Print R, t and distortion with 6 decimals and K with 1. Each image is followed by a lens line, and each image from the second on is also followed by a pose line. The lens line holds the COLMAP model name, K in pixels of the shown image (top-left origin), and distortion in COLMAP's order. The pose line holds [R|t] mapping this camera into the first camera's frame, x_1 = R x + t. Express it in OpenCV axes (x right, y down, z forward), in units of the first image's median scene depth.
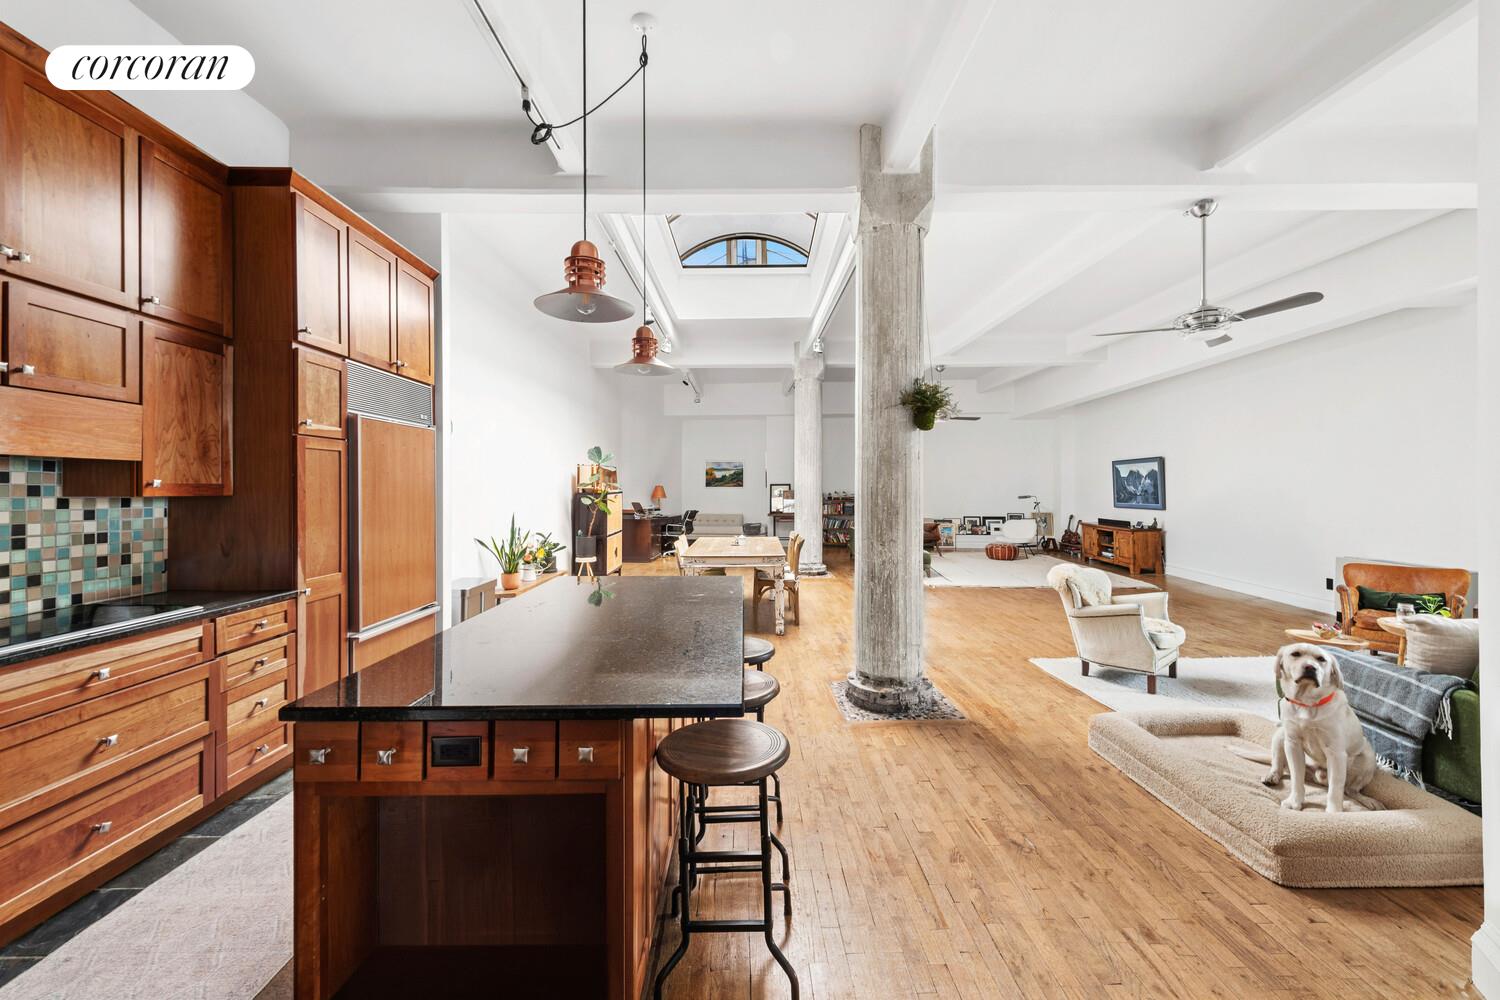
lens RADIAL K [[591.1, 0, 748.6], [0, 591.1, 492.4], [0, 0, 1]] dist [0.005414, -0.001340]
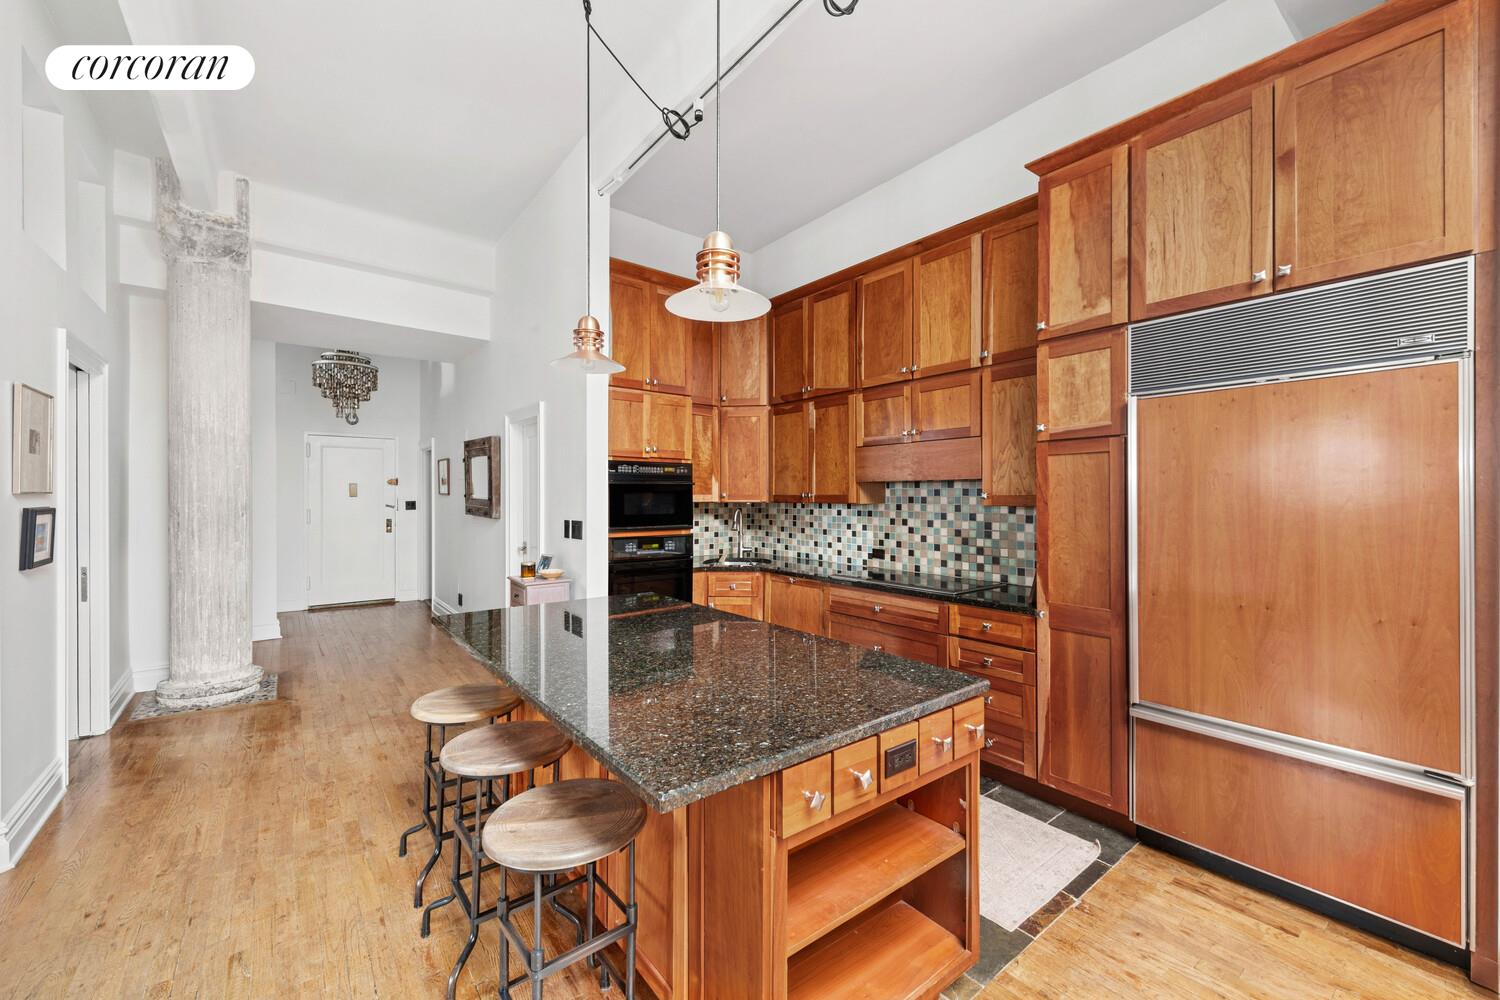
lens RADIAL K [[592.5, 0, 753.2], [0, 592.5, 499.1], [0, 0, 1]] dist [0.001462, -0.000273]
pose [[-0.787625, 0.005696, -0.616128, 0.180549], [-0.000034, 0.999957, 0.009288, -0.018325], [0.616155, 0.007336, -0.787591, 1.599677]]
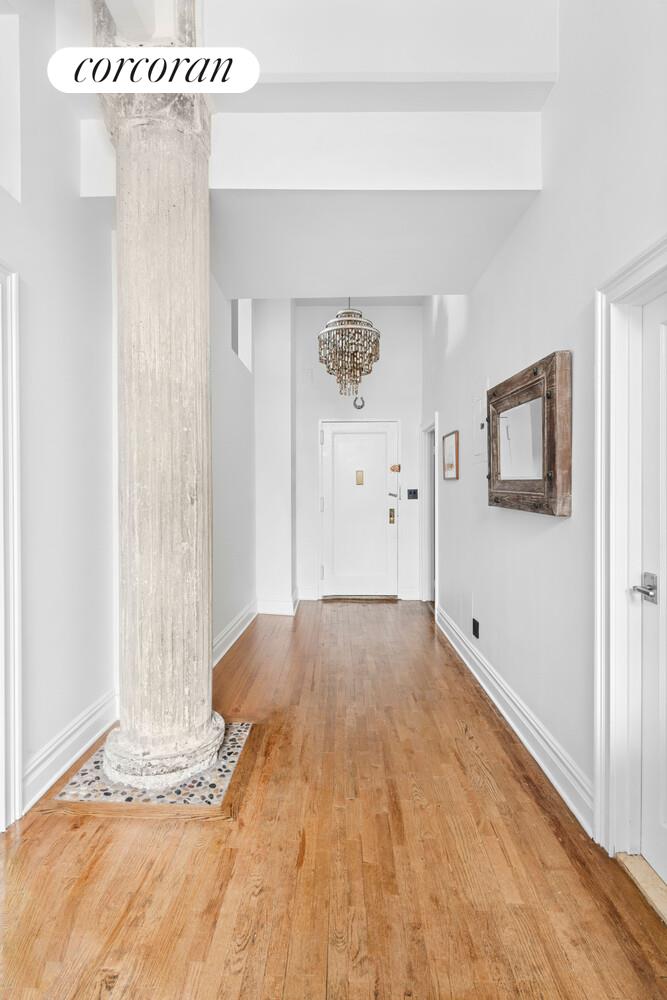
lens RADIAL K [[489.8, 0, 330.3], [0, 489.8, 491.3], [0, 0, 1]] dist [0.007140, 0.000478]
pose [[-0.999655, 0.004358, 0.025910, 0.008367], [0.004476, 0.999980, 0.004485, 0.017721], [-0.025890, 0.004599, -0.999654, 0.358019]]
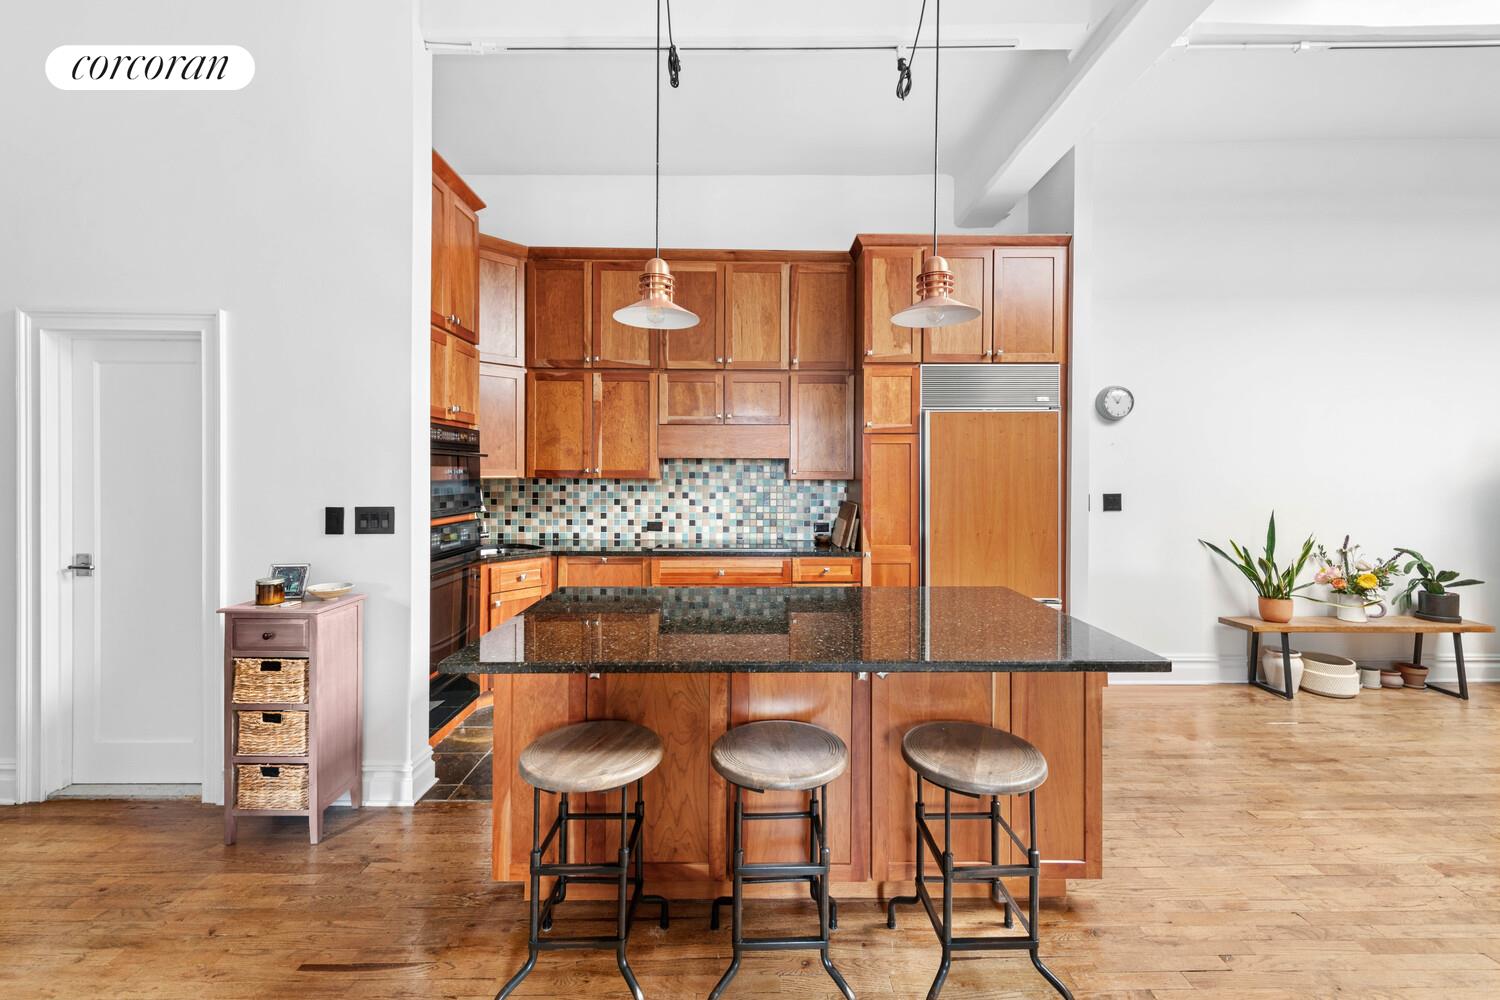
lens RADIAL K [[591.1, 0, 750.1], [0, 591.1, 480.4], [0, 0, 1]] dist [0.005414, -0.001340]
pose [[0.000197, 0.015443, -0.999881, 0.607468], [-0.006749, 0.999858, 0.015441, -0.014409], [0.999977, 0.006745, 0.000301, 0.820795]]
